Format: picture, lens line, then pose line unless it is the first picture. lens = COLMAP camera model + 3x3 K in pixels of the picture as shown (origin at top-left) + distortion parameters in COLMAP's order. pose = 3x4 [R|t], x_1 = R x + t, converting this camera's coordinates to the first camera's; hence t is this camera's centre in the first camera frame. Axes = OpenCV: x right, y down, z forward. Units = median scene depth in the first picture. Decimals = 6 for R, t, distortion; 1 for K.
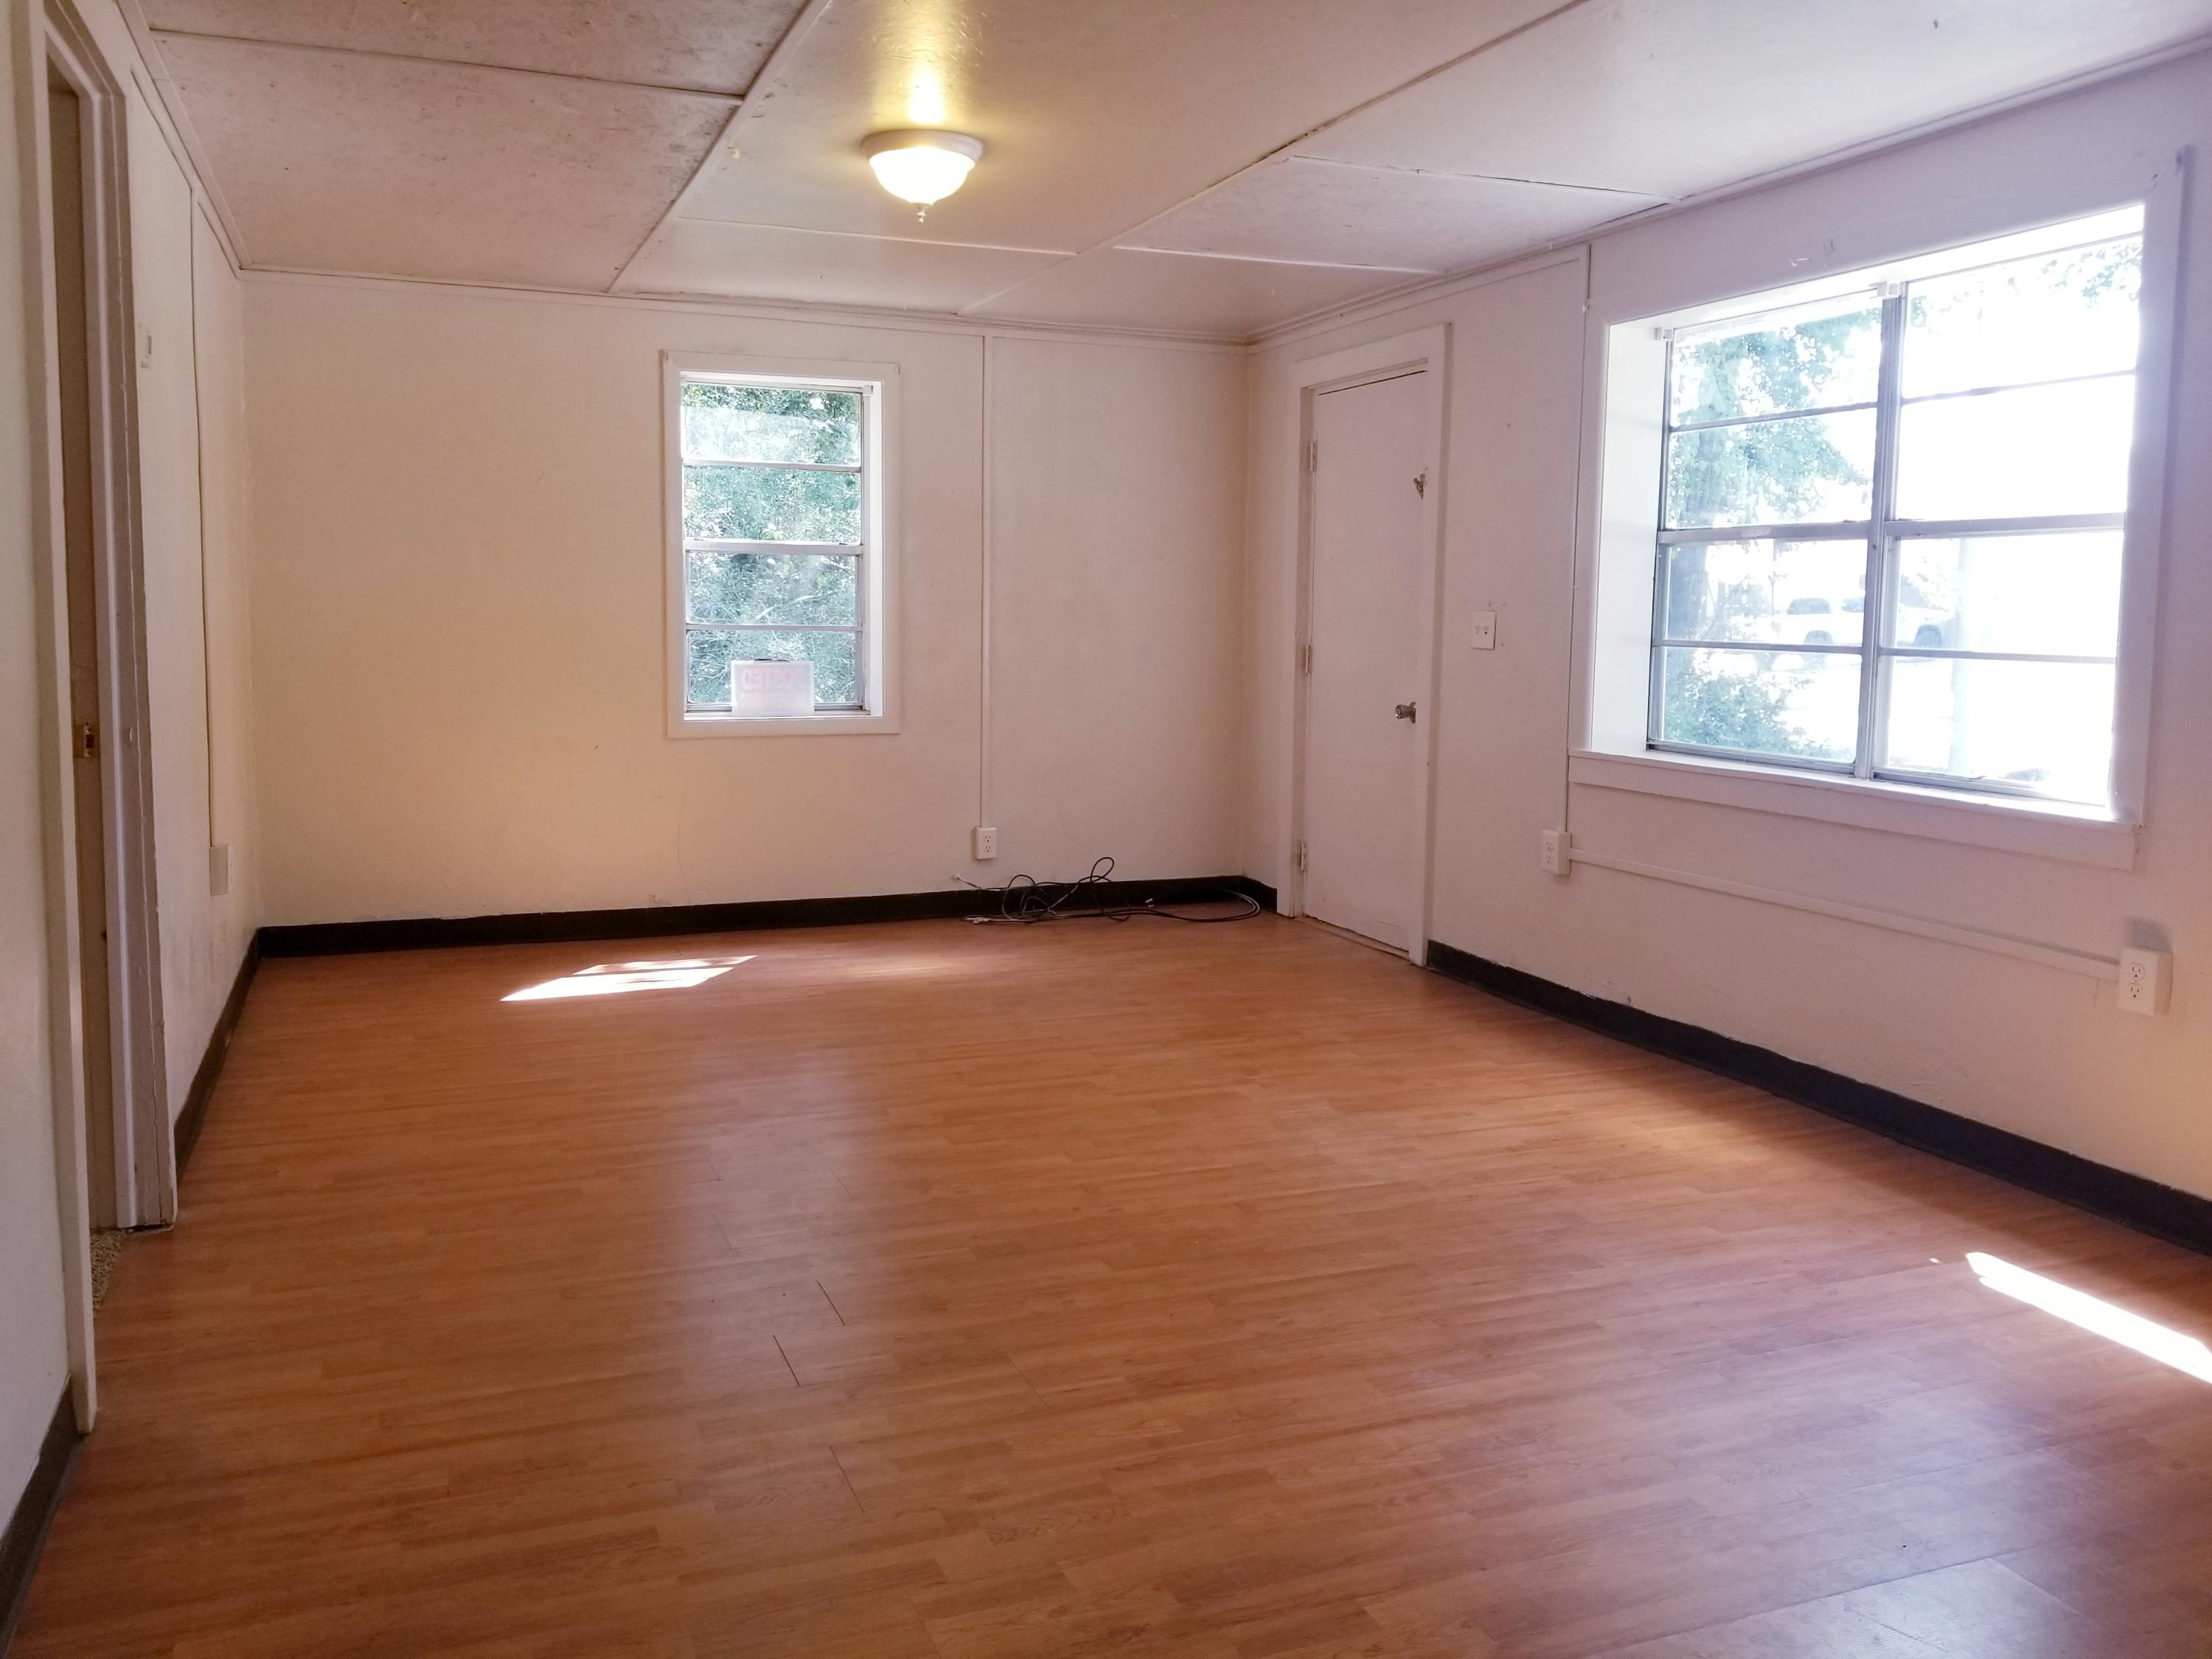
lens RADIAL K [[1732.3, 0, 1109.0], [0, 1732.3, 786.3], [0, 0, 1]] dist [0.078213, -0.124598]
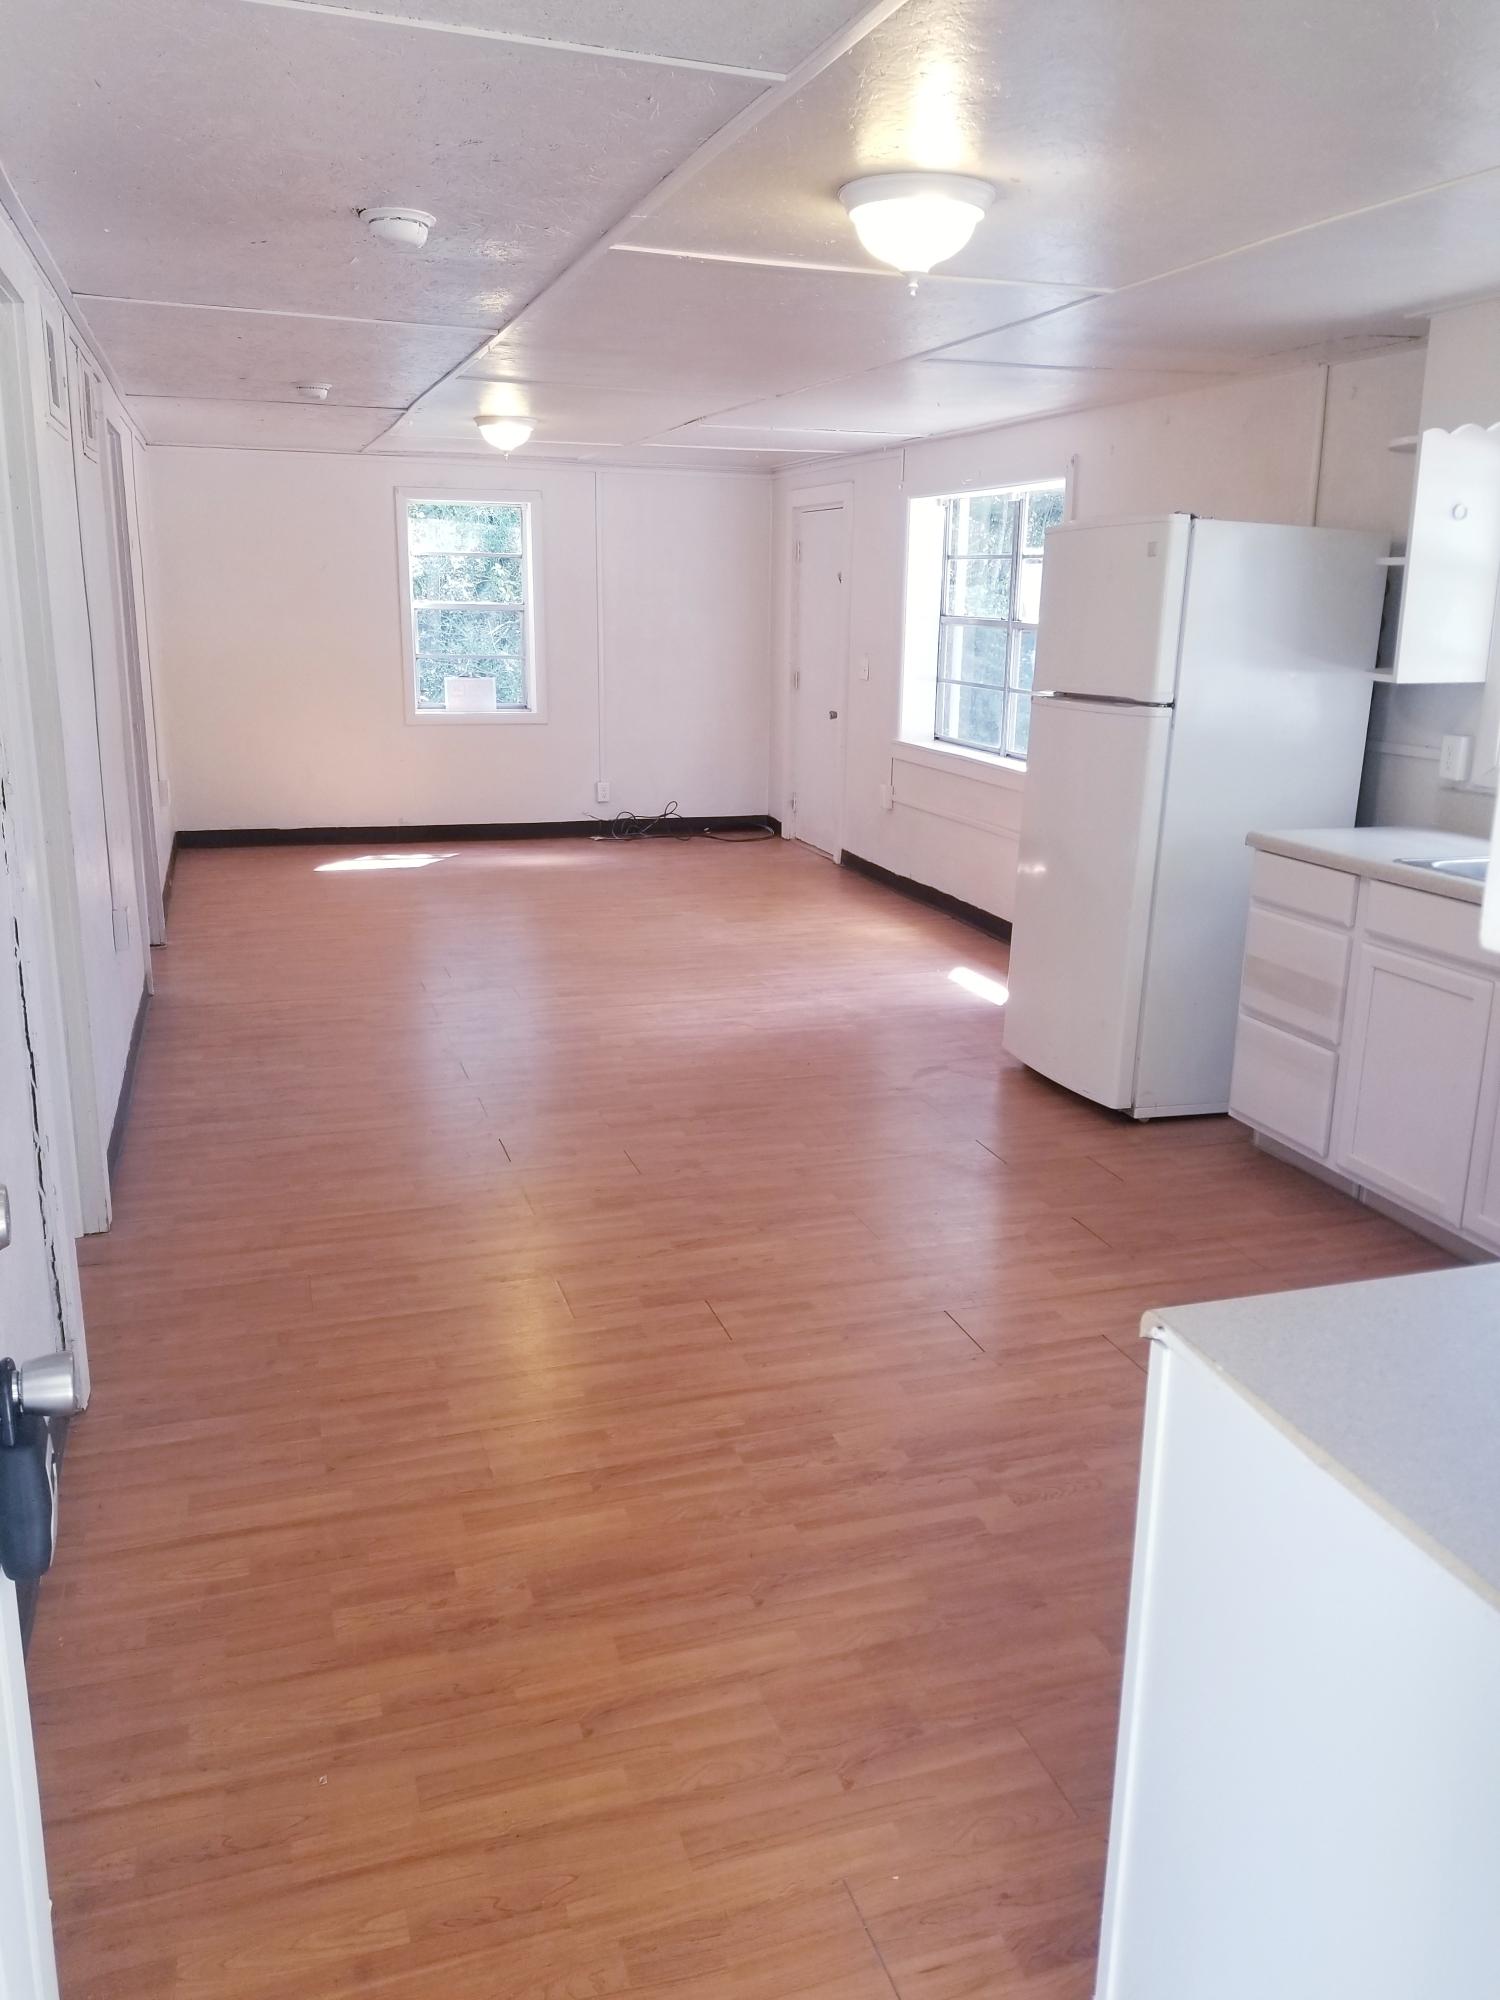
lens RADIAL K [[1563.3, 0, 831.1], [0, 1563.3, 1001.3], [0, 0, 1]] dist [0.060465, -0.111411]
pose [[0.999559, 0.014725, -0.025781, 0.198013], [-0.010645, 0.988358, 0.151776, 0.001431], [0.027716, -0.151435, 0.988079, -0.523259]]
